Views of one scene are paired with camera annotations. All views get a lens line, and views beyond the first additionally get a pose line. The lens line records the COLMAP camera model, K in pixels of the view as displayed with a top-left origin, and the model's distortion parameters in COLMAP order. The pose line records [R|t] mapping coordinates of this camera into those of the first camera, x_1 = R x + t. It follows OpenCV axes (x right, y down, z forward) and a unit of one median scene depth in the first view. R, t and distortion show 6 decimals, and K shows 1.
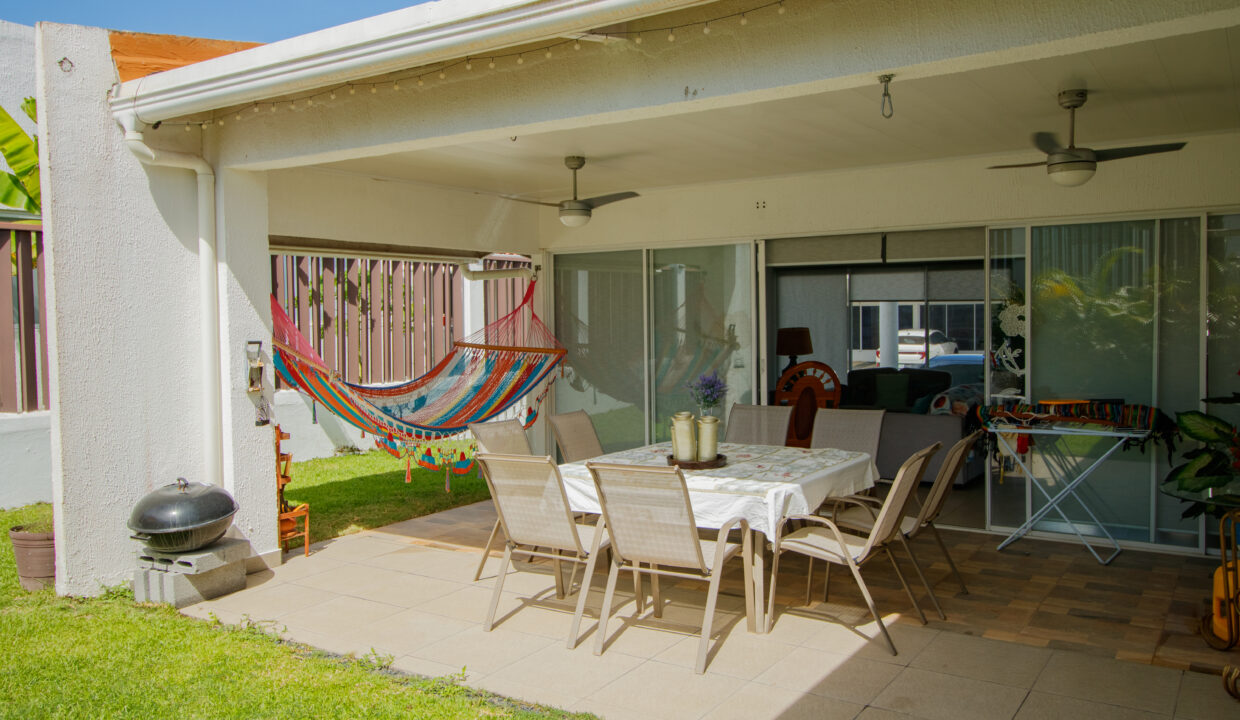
lens RADIAL K [[973.5, 0, 620.0], [0, 973.5, 360.0], [0, 0, 1]] dist [0.009103, 0.001885]
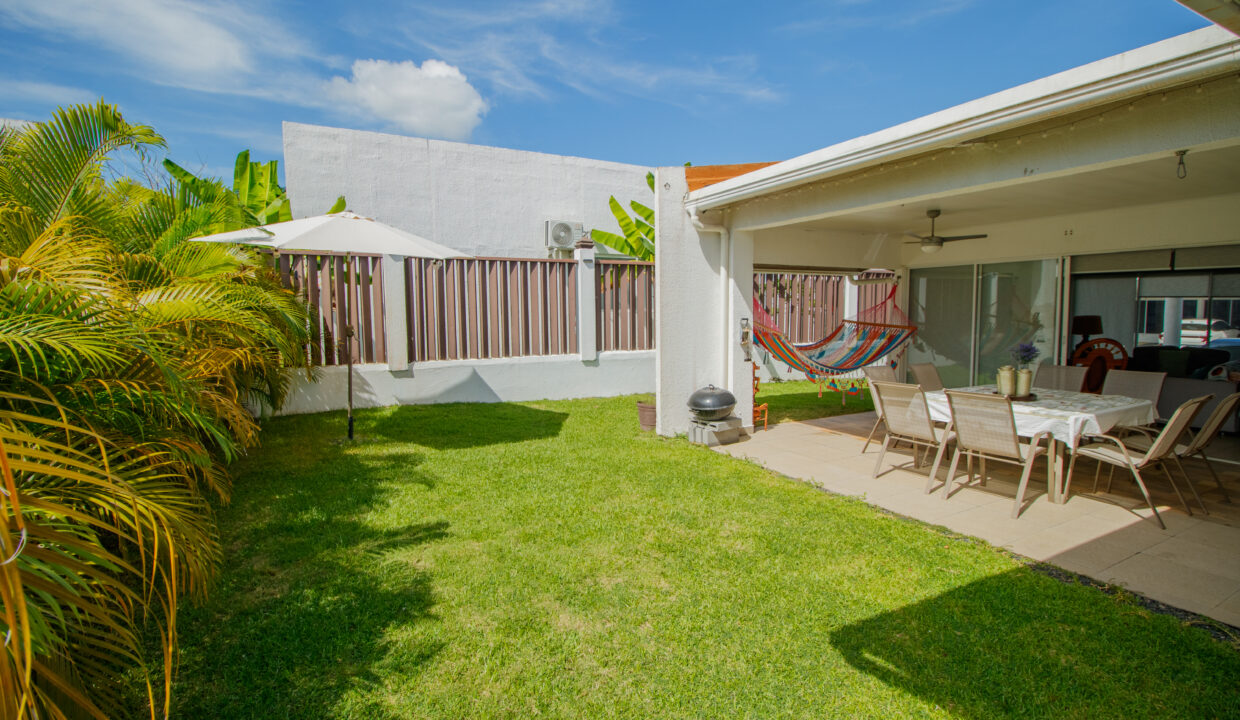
lens RADIAL K [[571.4, 0, 620.3], [0, 571.4, 355.2], [0, 0, 1]] dist [-0.001336, -0.013934]
pose [[0.875107, 0.045027, -0.481831, -0.039050], [-0.025554, 0.998572, 0.046906, 0.007286], [0.483255, -0.028736, 0.875008, -0.133314]]
